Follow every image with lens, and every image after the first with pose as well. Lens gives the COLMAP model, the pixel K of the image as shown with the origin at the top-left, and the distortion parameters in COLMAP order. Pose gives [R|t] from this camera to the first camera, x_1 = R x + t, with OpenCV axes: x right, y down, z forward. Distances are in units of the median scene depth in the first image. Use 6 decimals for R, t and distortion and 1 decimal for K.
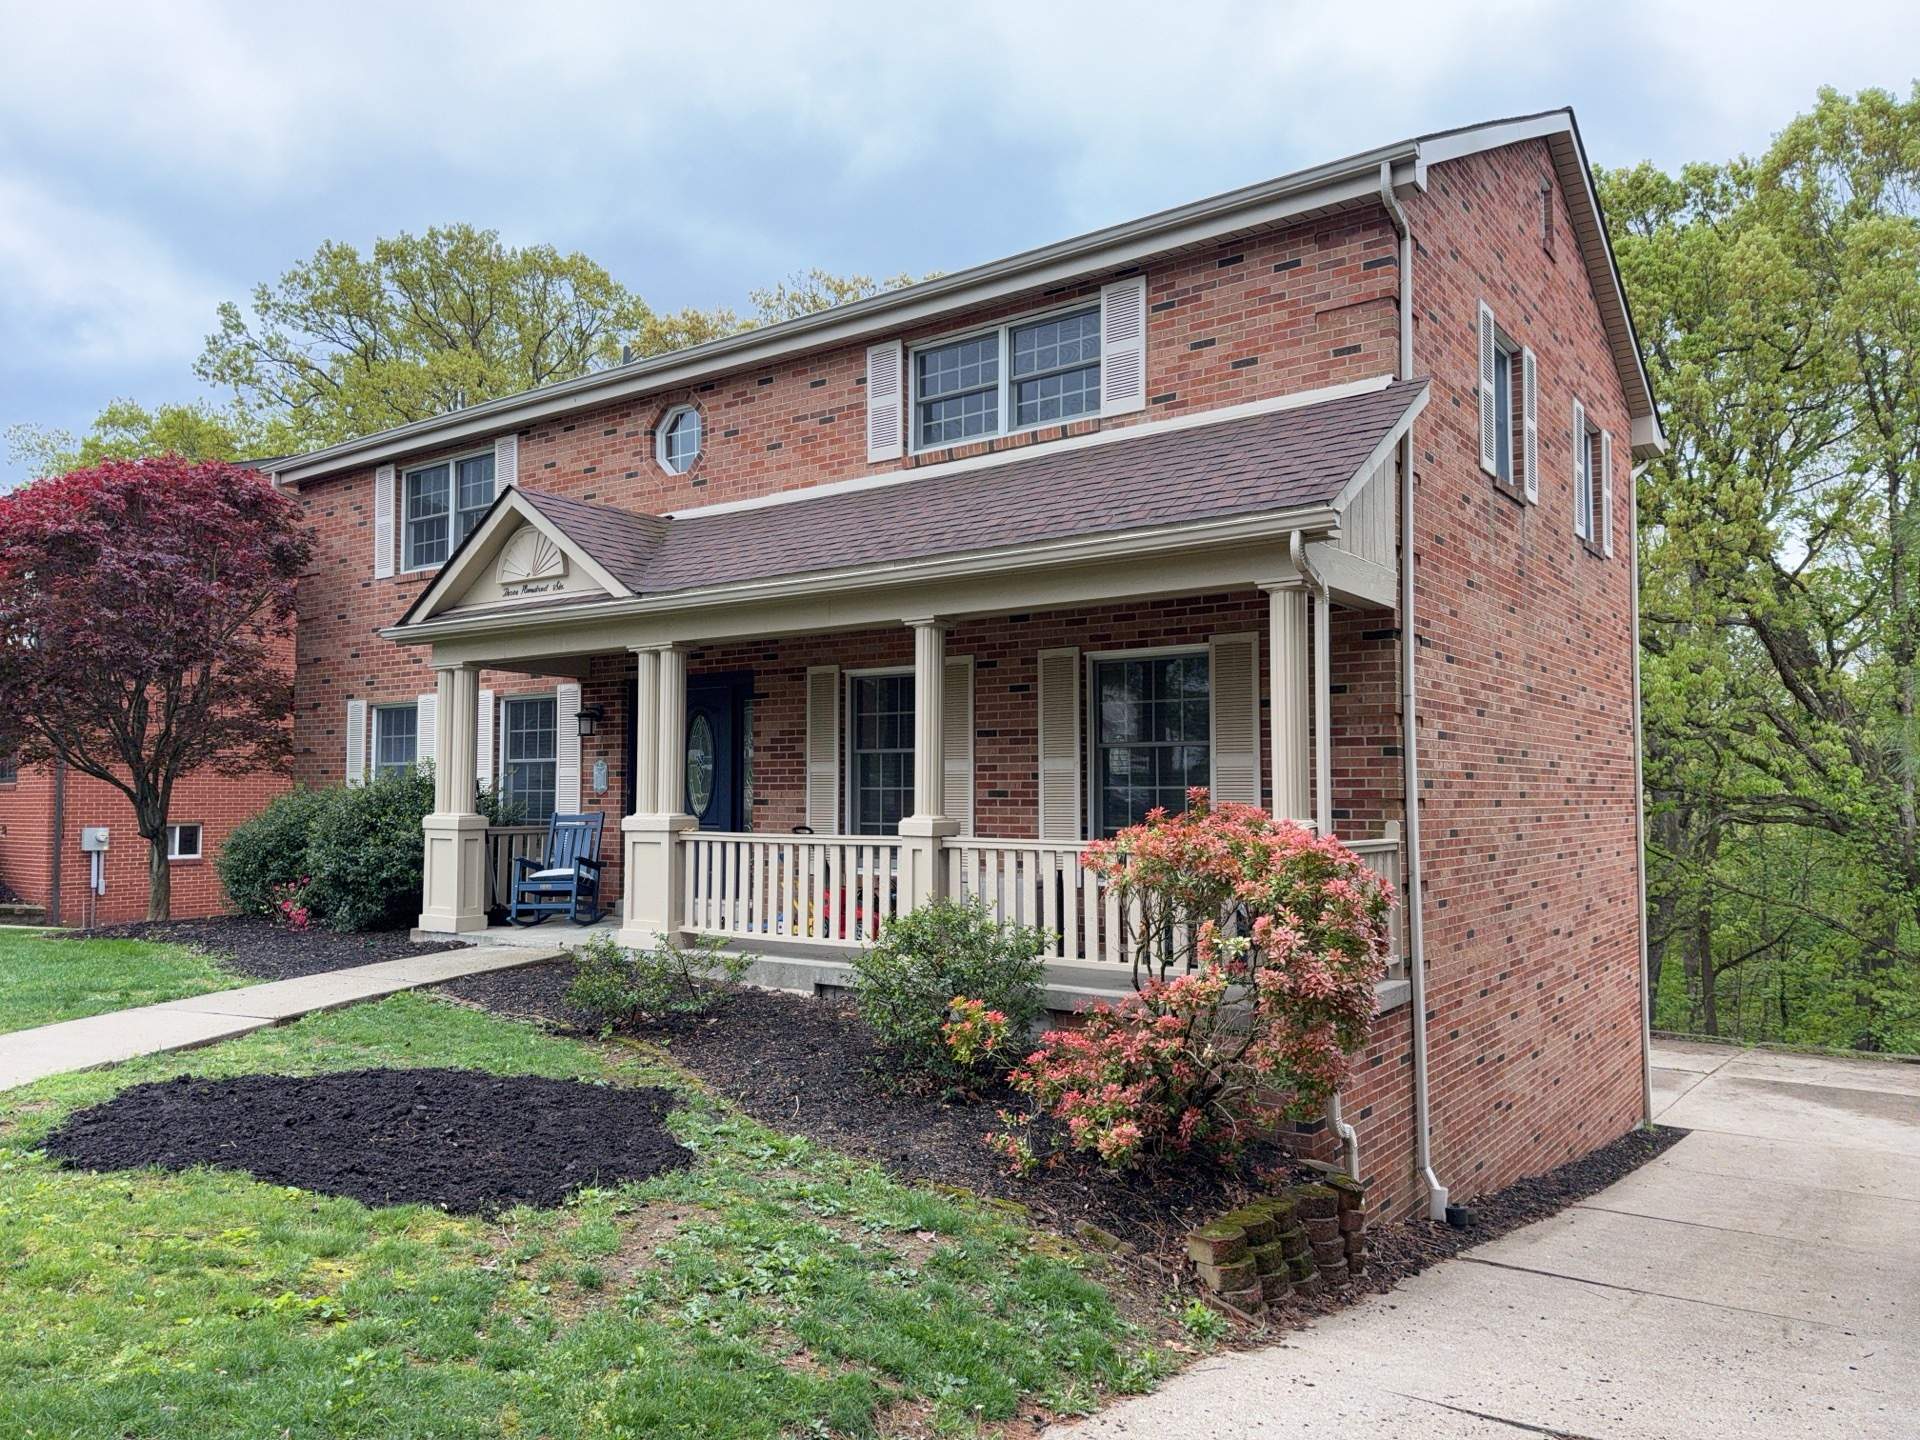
lens RADIAL K [[1332.3, 0, 980.7], [0, 1332.3, 719.4], [0, 0, 1]] dist [0.143211, -0.241252]
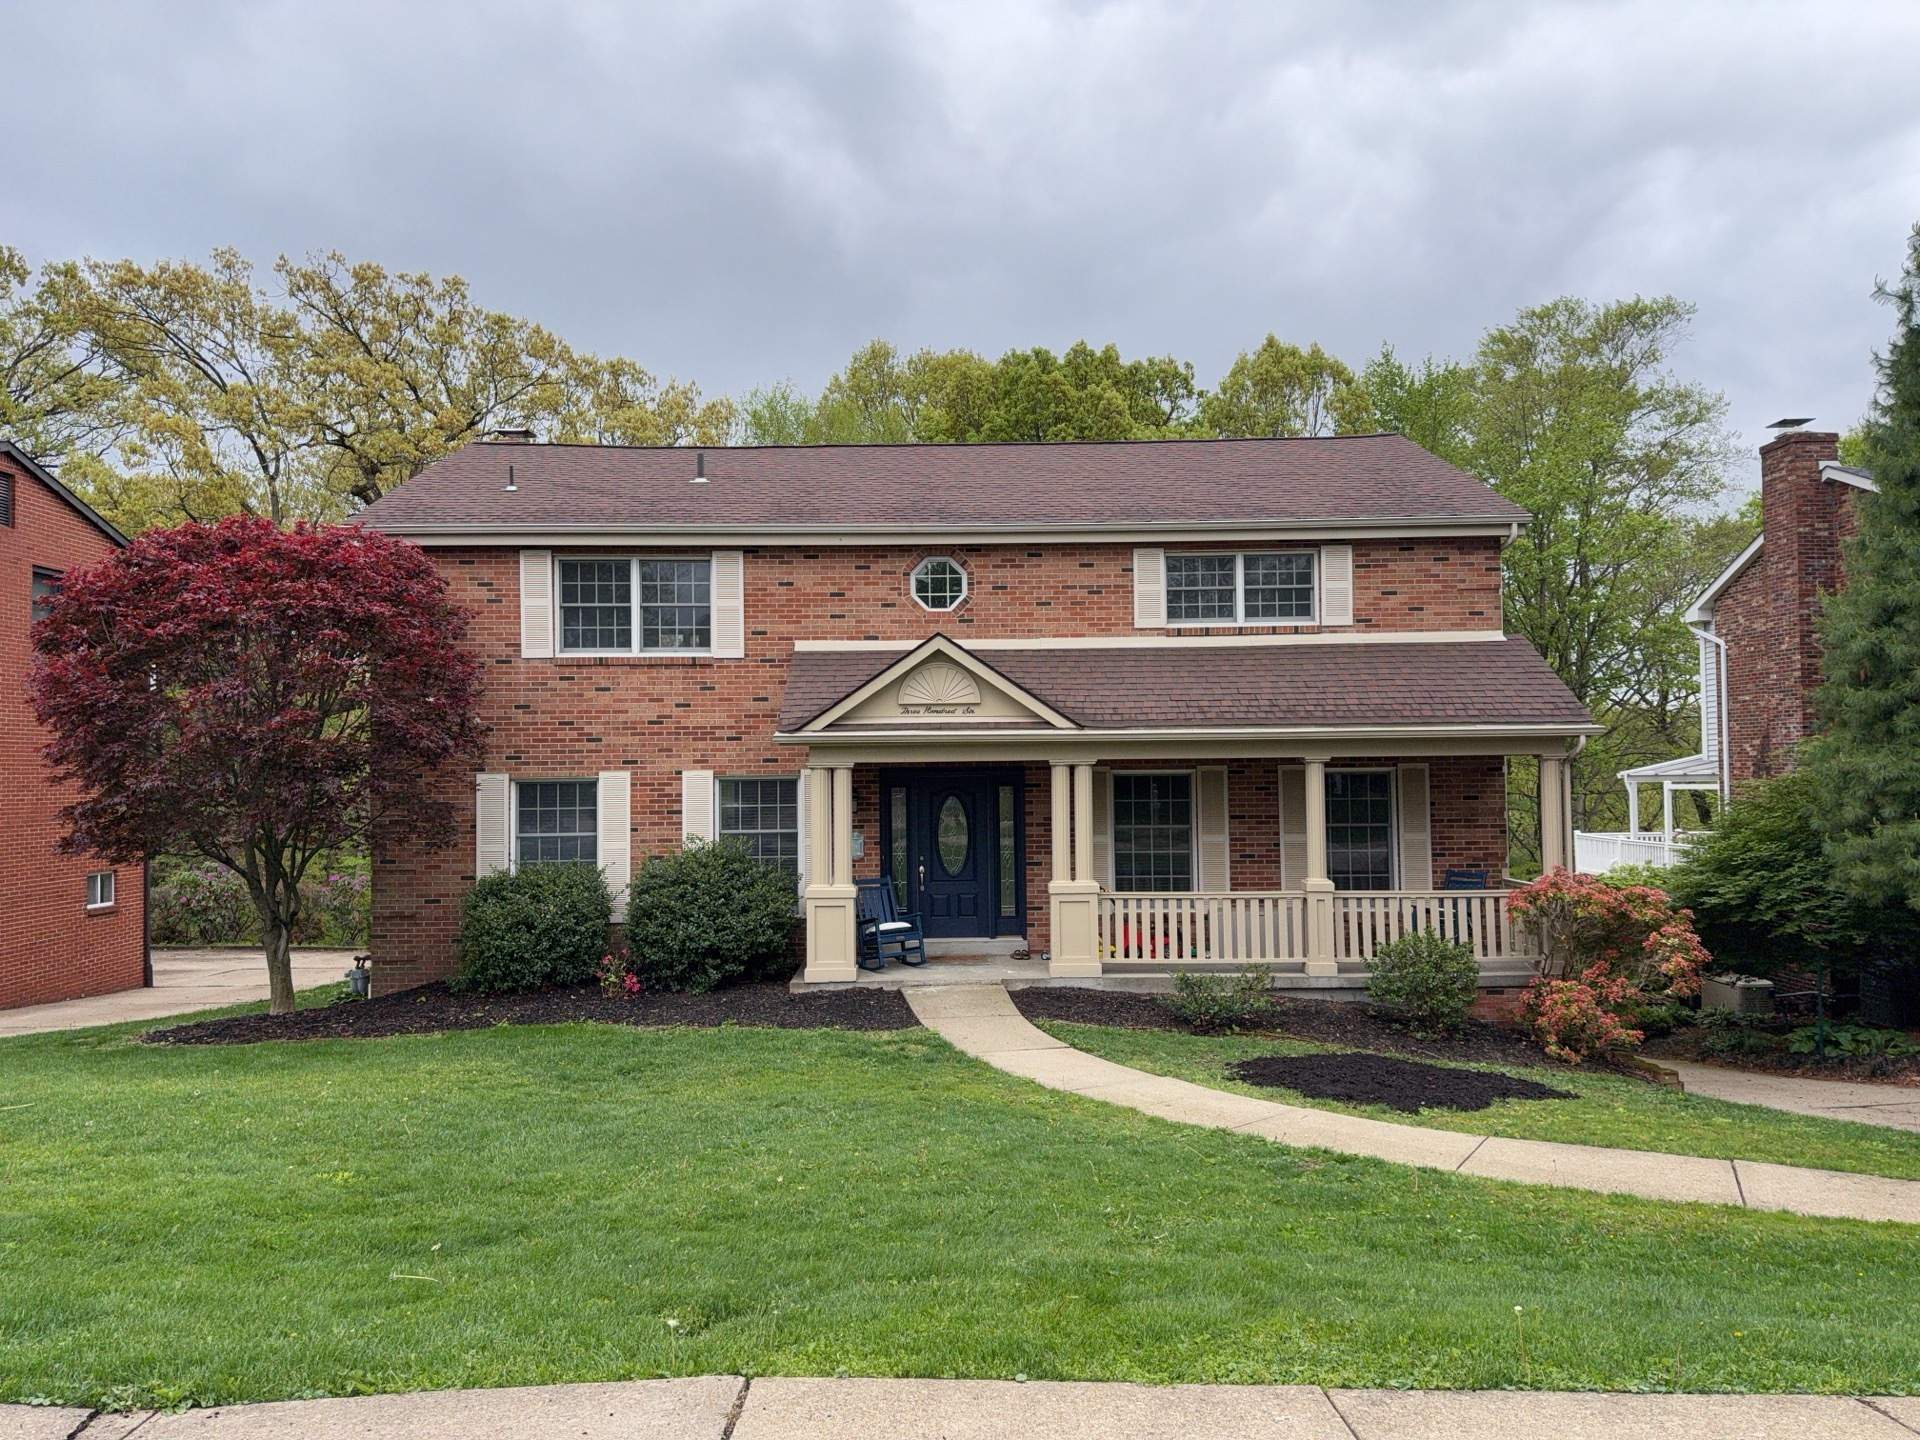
lens RADIAL K [[1332.3, 0, 980.7], [0, 1332.3, 719.4], [0, 0, 1]] dist [0.143211, -0.241252]
pose [[0.799384, 0.012860, 0.600682, -1.142235], [-0.022535, 0.999709, 0.008588, -0.106602], [-0.600397, -0.020402, 0.799442, -0.059433]]
